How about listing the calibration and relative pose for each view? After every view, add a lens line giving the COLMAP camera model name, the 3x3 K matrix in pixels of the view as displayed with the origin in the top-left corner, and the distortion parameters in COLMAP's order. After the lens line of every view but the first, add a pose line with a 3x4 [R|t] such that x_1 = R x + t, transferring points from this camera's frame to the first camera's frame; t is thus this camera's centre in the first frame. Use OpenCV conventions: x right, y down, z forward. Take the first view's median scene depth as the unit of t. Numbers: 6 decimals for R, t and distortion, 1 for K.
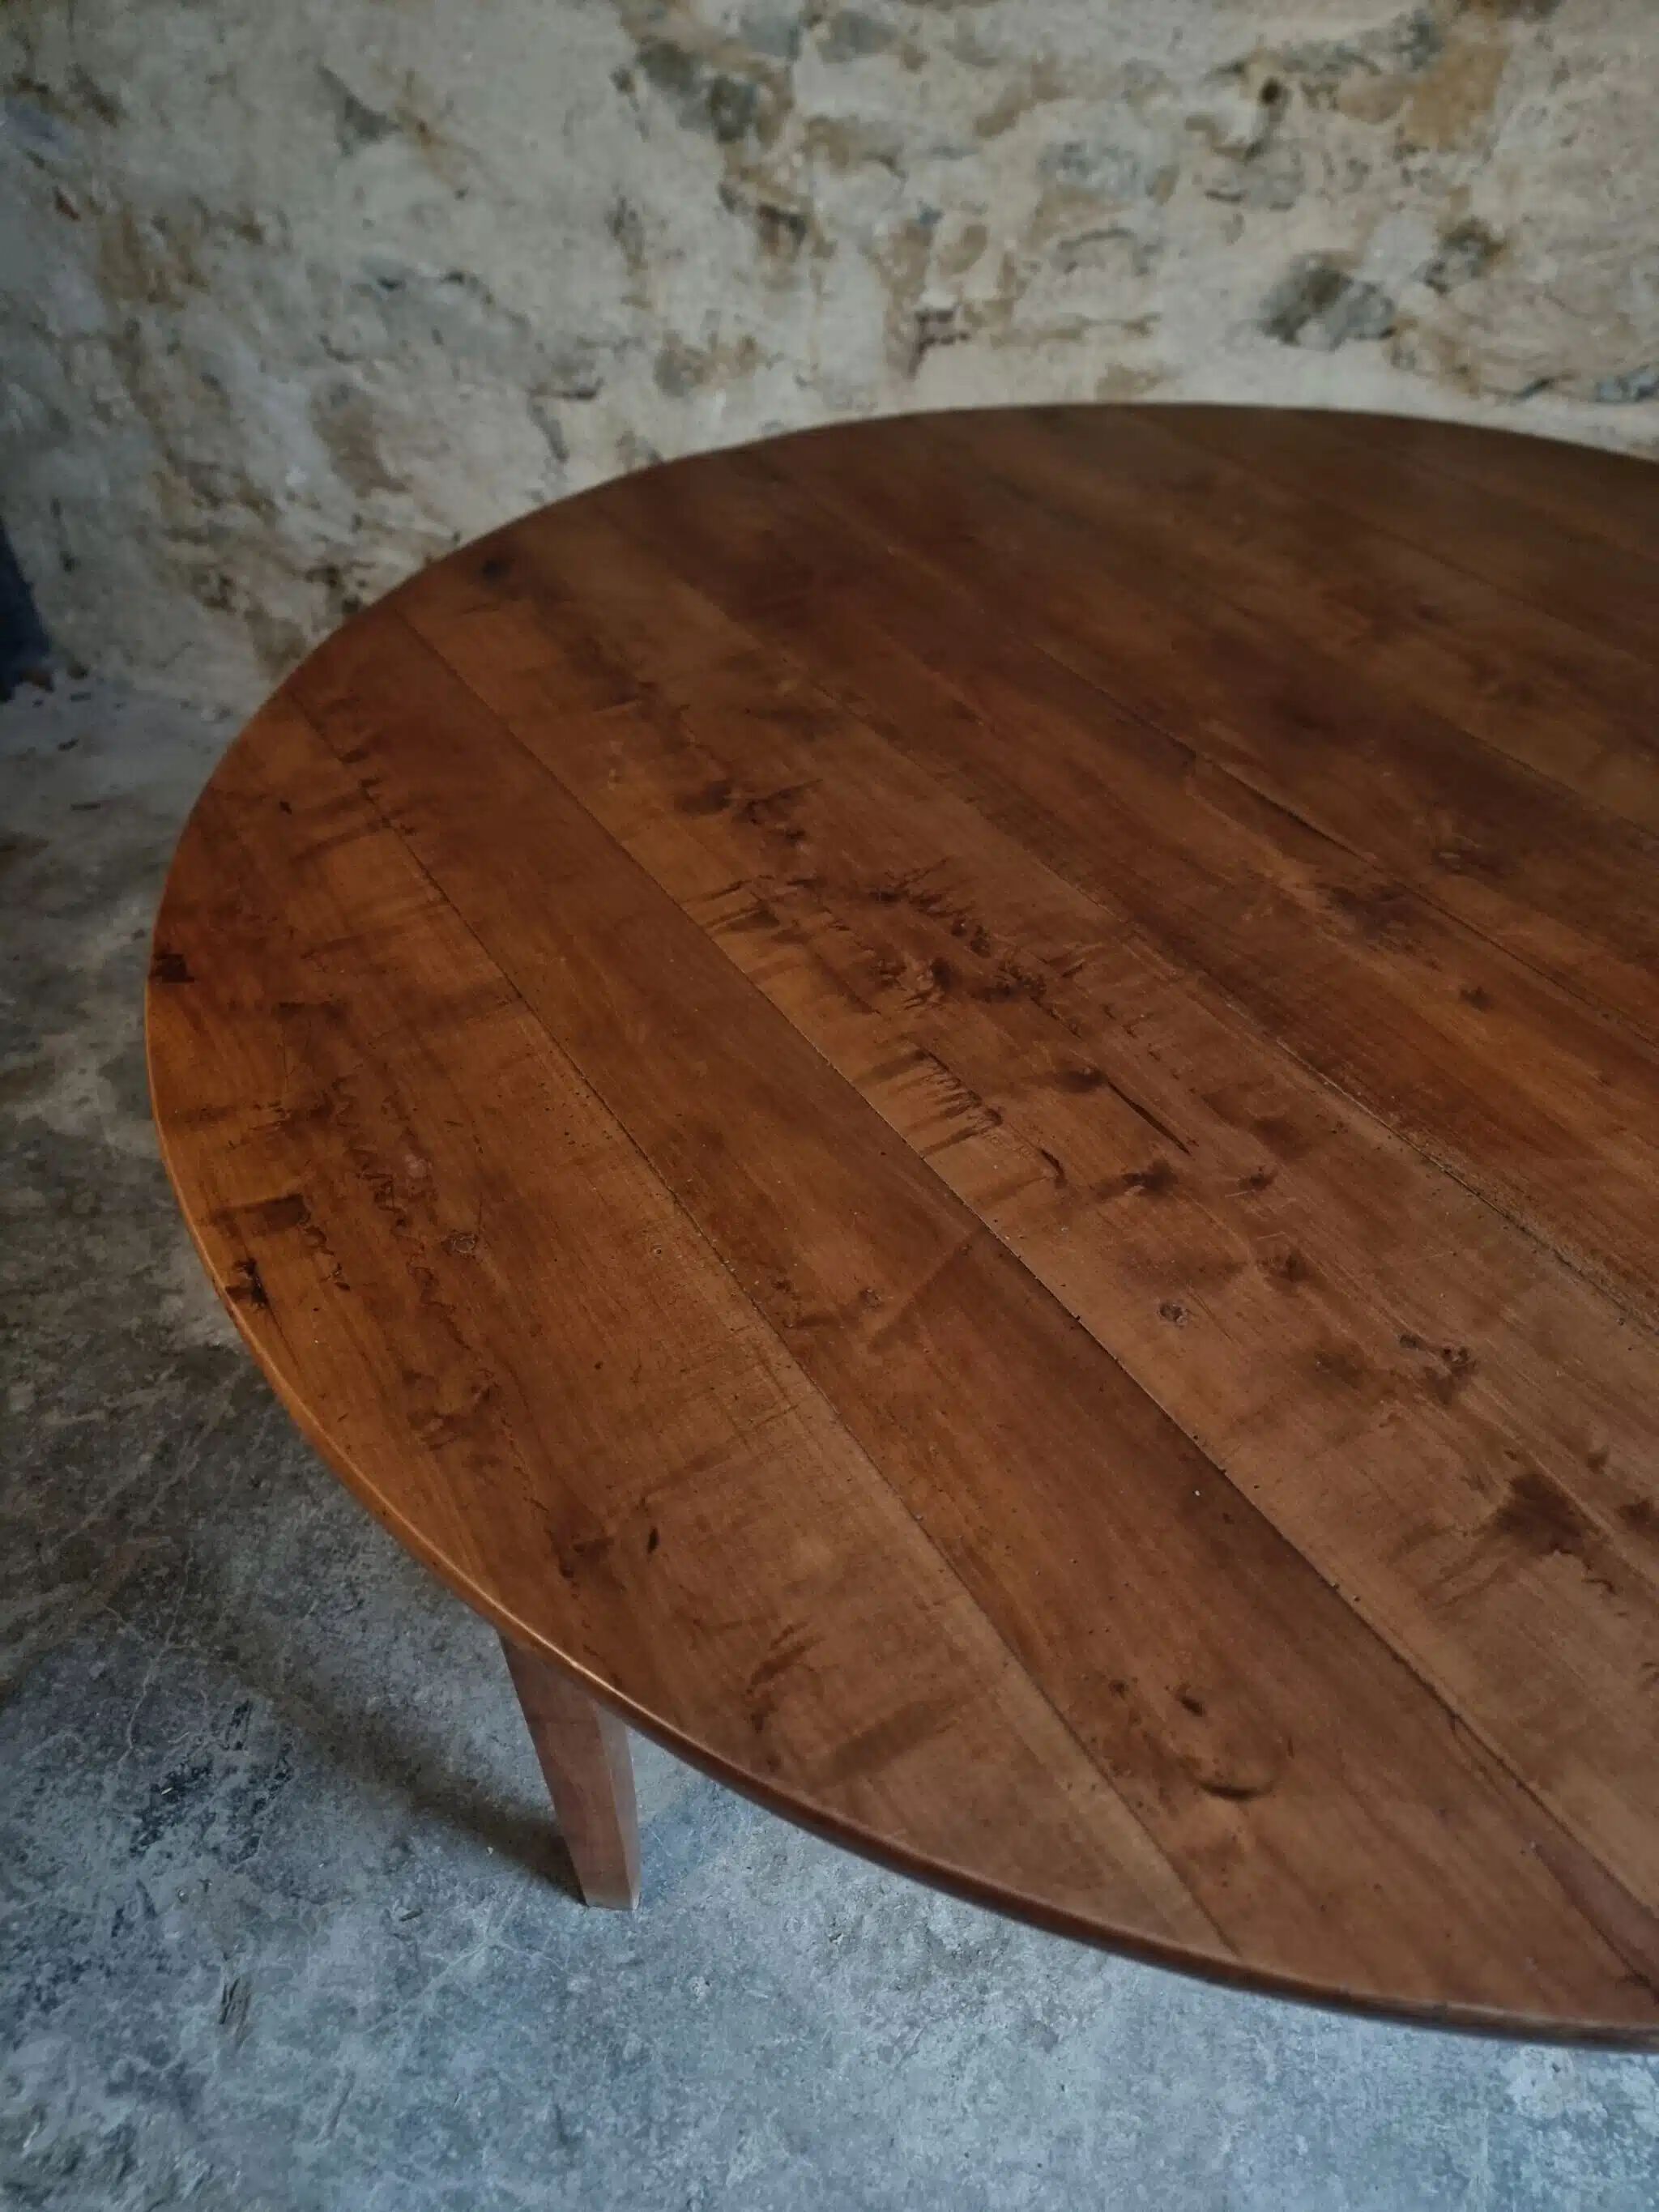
lens RADIAL K [[1555.8, 0, 801.4], [0, 1555.8, 1105.9], [0, 0, 1]] dist [0.067513, -0.074131]
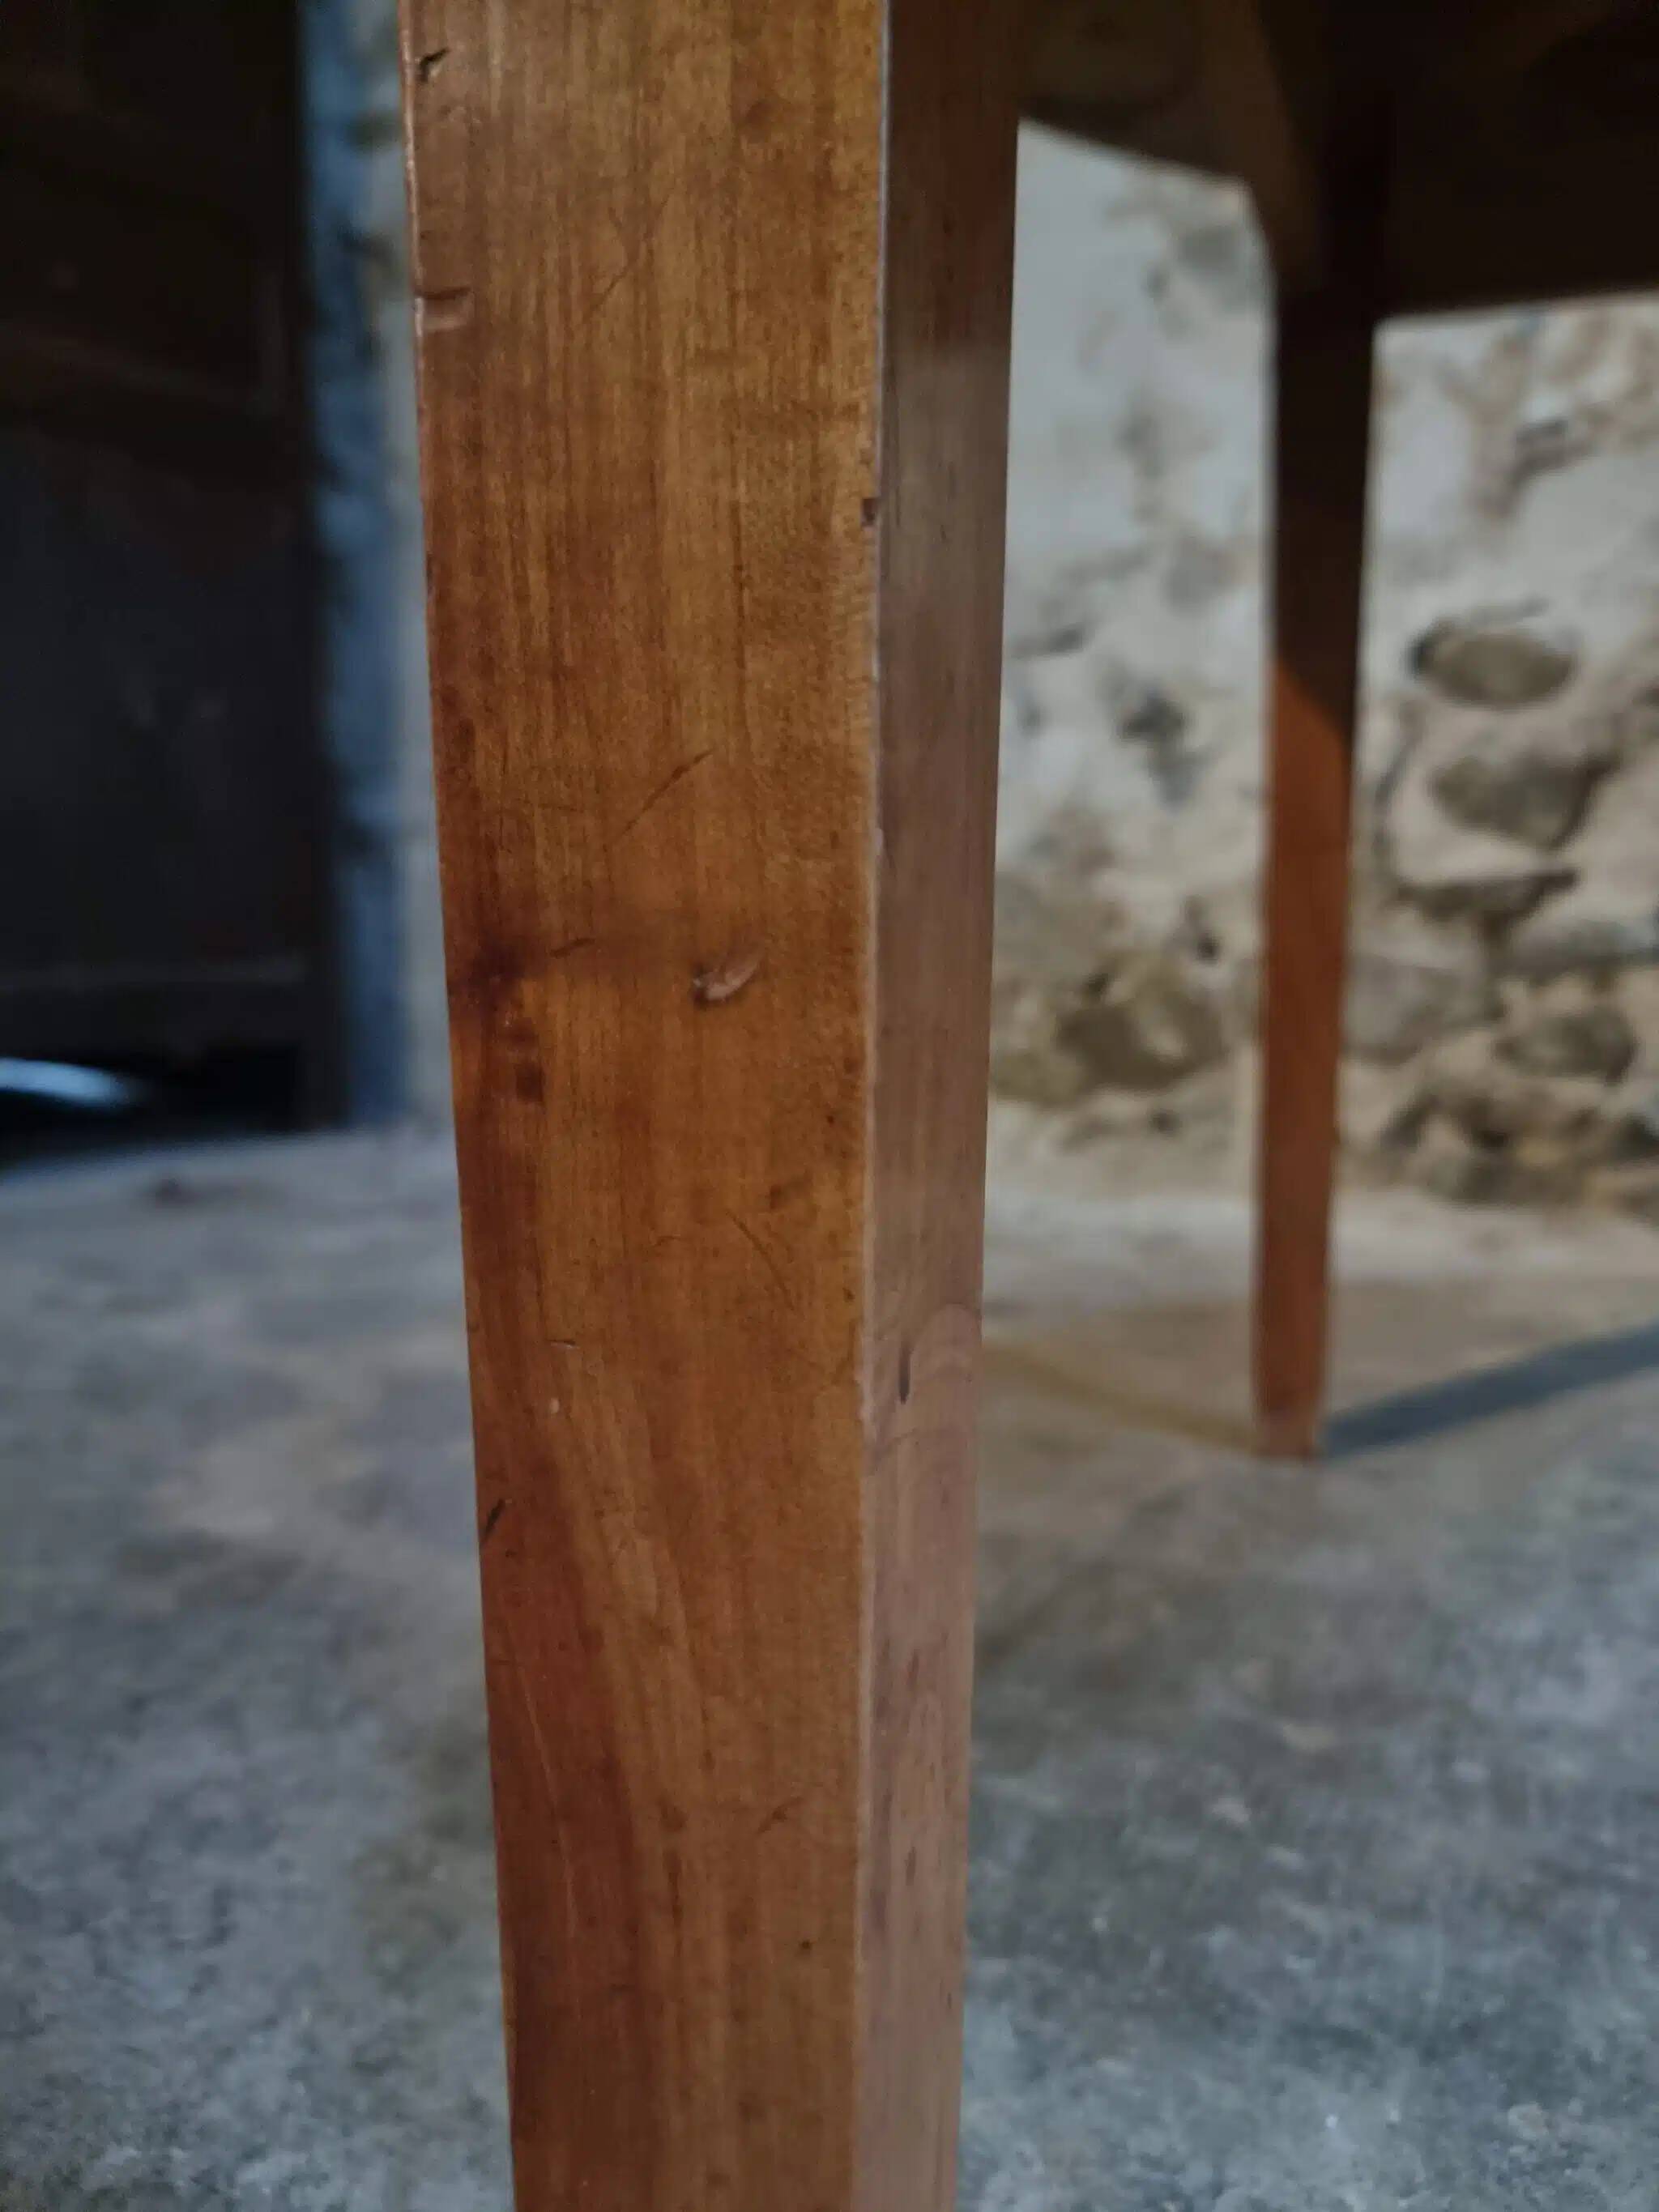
lens RADIAL K [[1626.7, 0, 830.2], [0, 1626.7, 1108.5], [0, 0, 1]] dist [-0.003571, -0.003760]
pose [[0.971015, 0.041680, -0.235358, -0.062473], [-0.171633, 0.806893, -0.565213, 0.330266], [0.166351, 0.589226, 0.790658, 0.582077]]
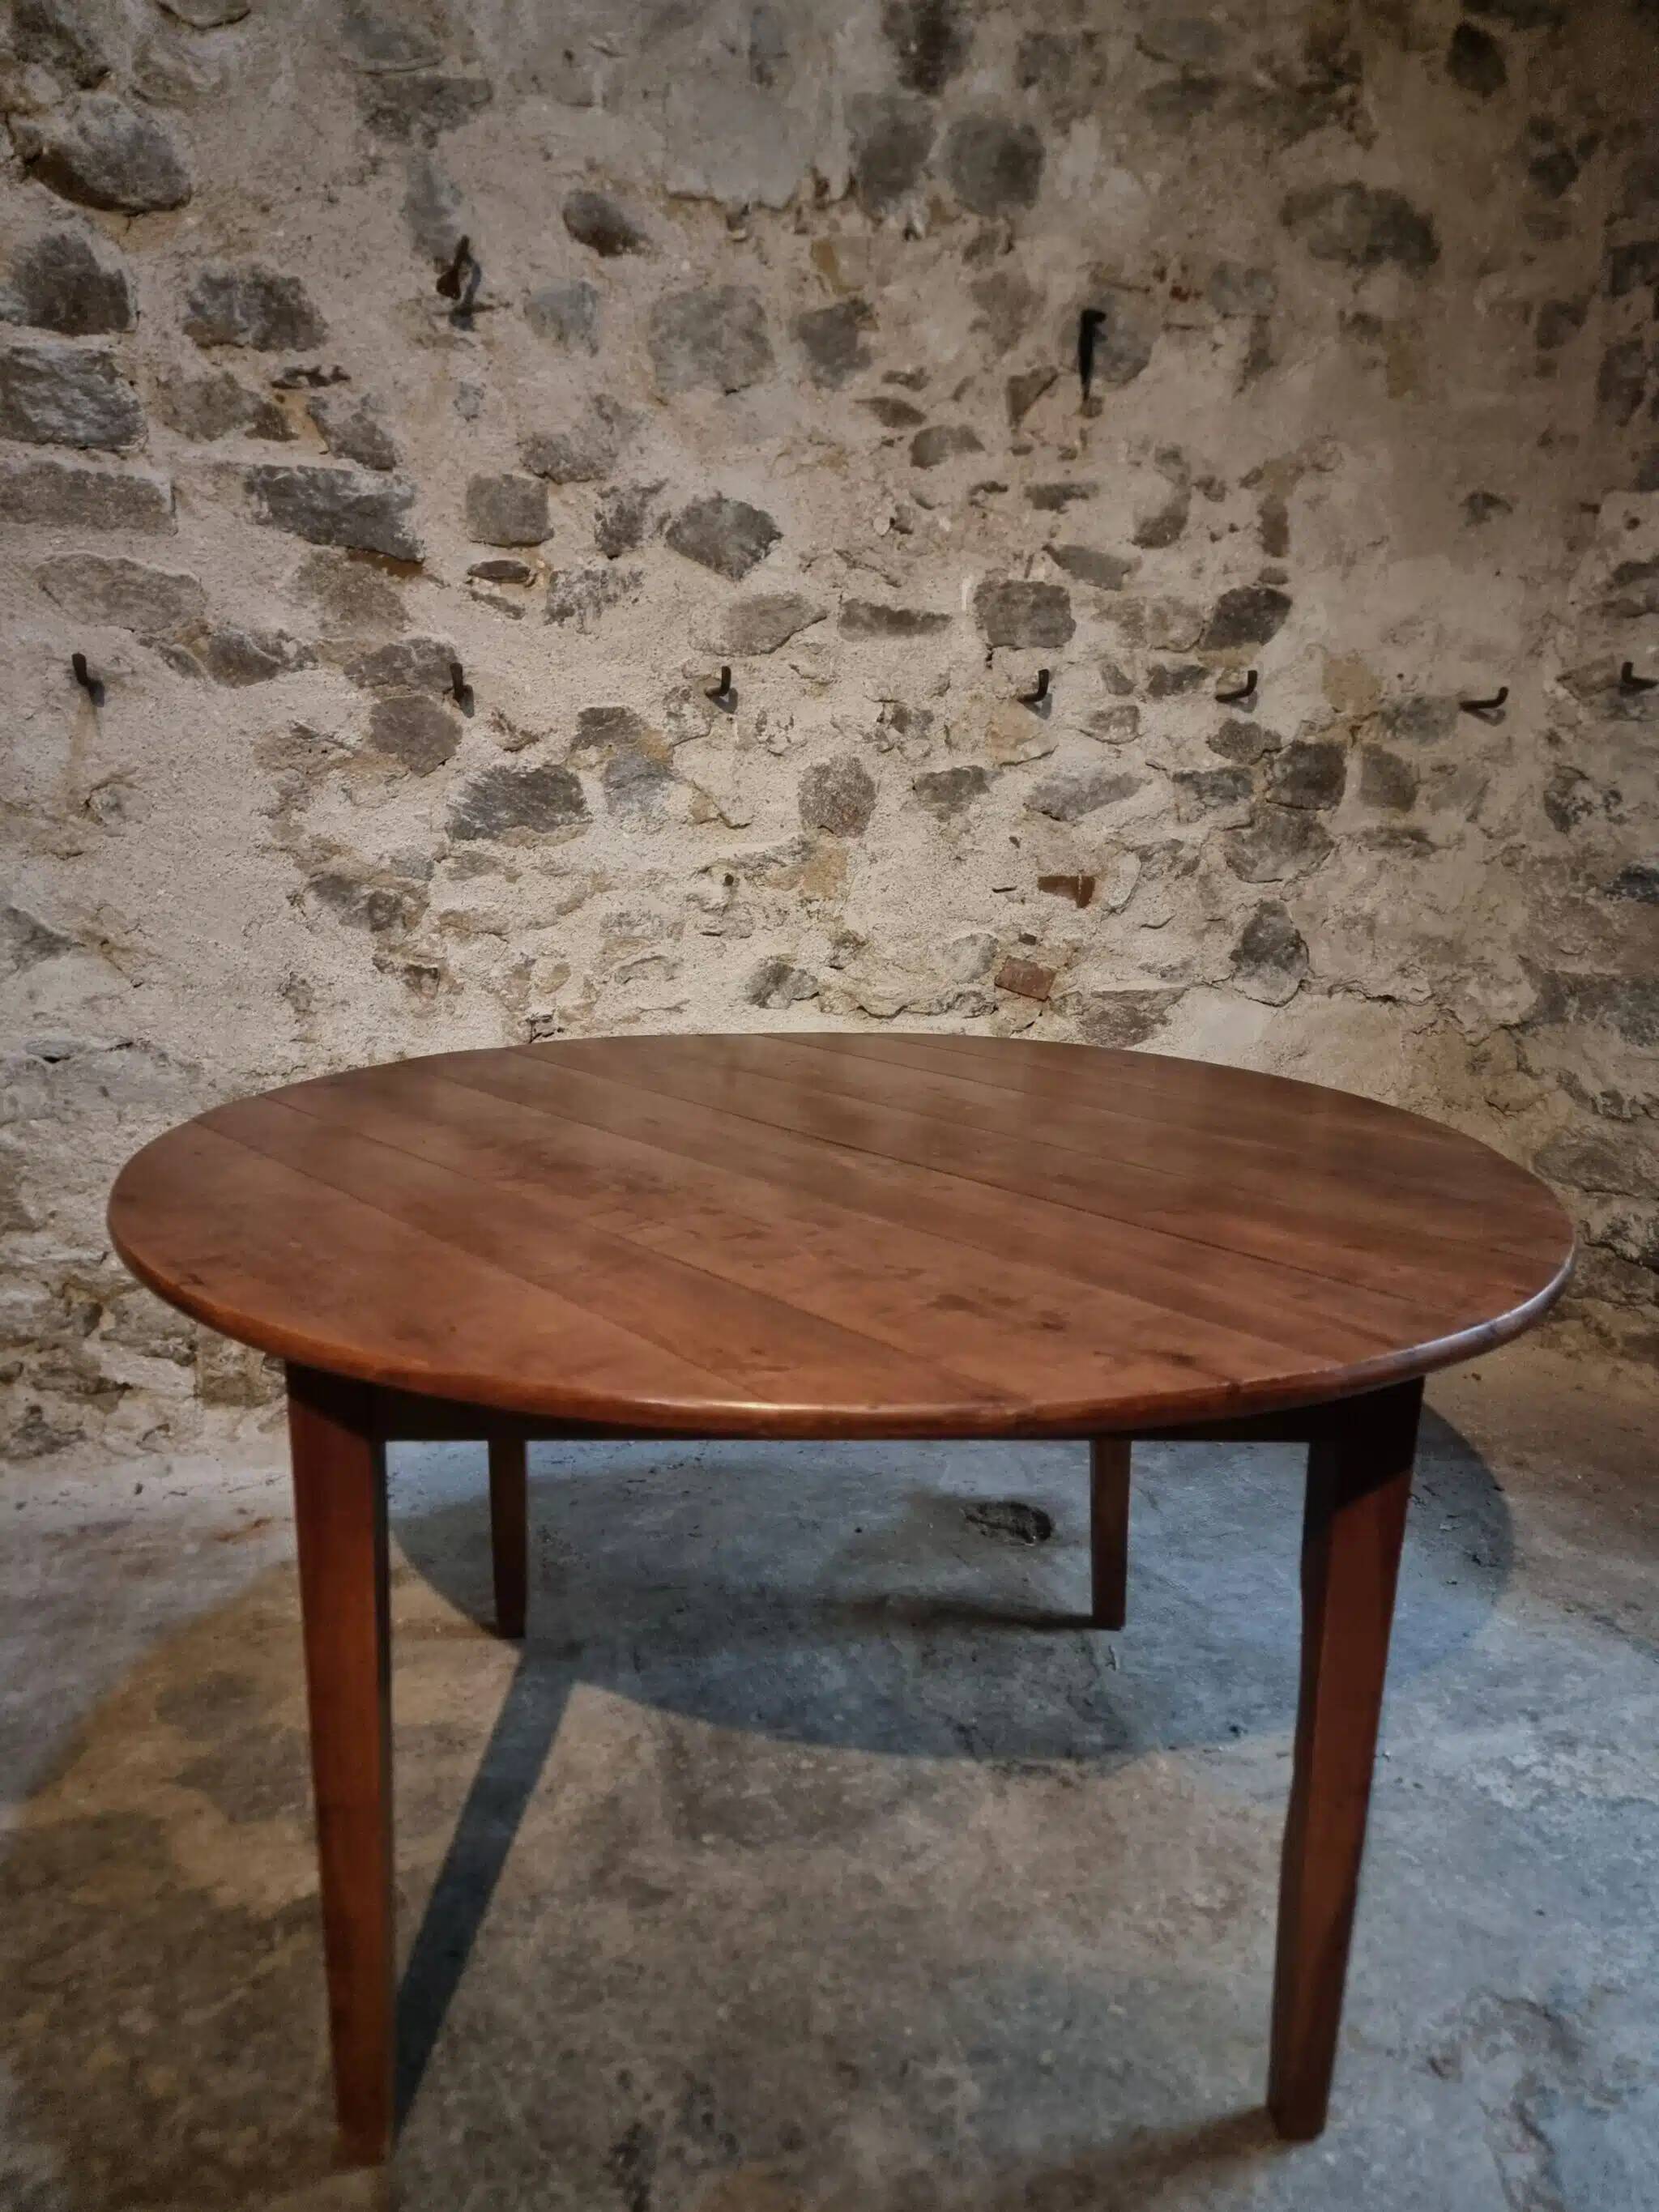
lens RADIAL K [[1545.9, 0, 804.4], [0, 1545.9, 1129.6], [0, 0, 1]] dist [0.070976, -0.067394]
pose [[0.777883, -0.112451, 0.618266, -0.738801], [0.415804, 0.829791, -0.372229, 0.270786], [-0.471174, 0.546628, 0.692237, -0.087446]]
